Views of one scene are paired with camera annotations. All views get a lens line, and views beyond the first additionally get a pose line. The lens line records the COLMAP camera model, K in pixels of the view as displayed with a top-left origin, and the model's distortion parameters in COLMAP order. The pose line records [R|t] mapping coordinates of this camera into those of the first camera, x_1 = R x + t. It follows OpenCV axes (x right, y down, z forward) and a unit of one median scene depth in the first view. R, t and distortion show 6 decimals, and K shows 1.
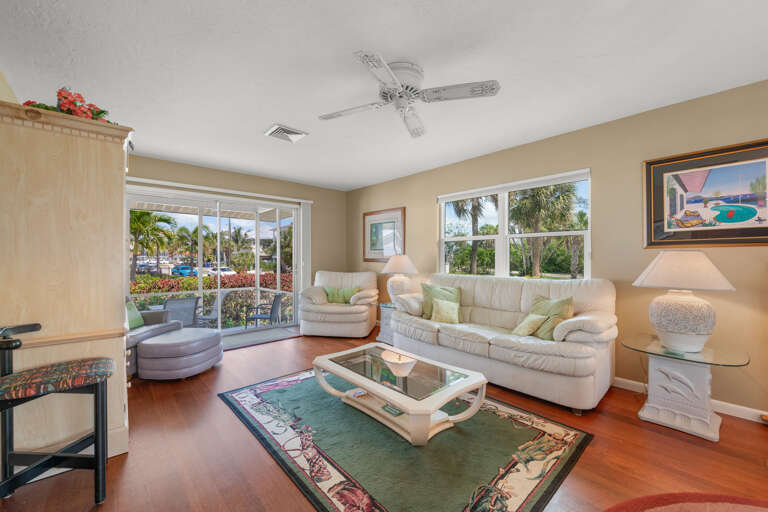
lens RADIAL K [[301.4, 0, 388.4], [0, 301.4, 259.3], [0, 0, 1]] dist [-0.000389, -0.000344]
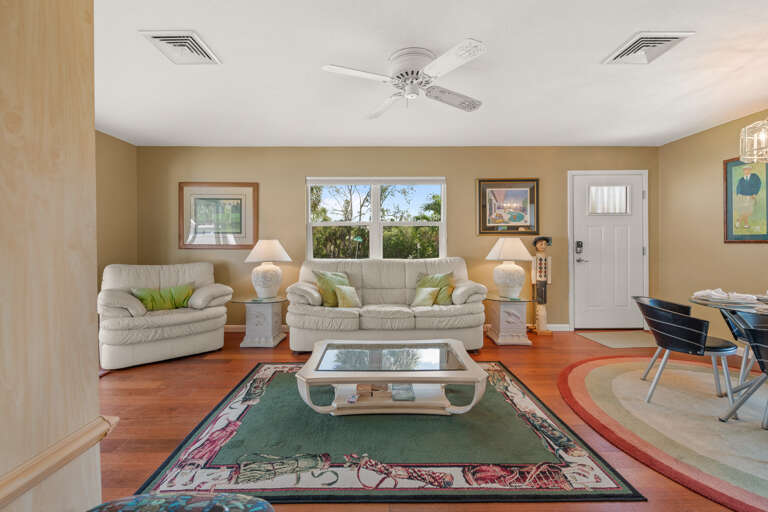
lens RADIAL K [[301.4, 0, 392.5], [0, 301.4, 243.0], [0, 0, 1]] dist [-0.000389, -0.000344]
pose [[0.682455, -0.002895, 0.730922, -0.583051], [0.009806, 0.999938, -0.005195, 0.003871], [-0.730861, 0.010713, 0.682442, 0.284517]]
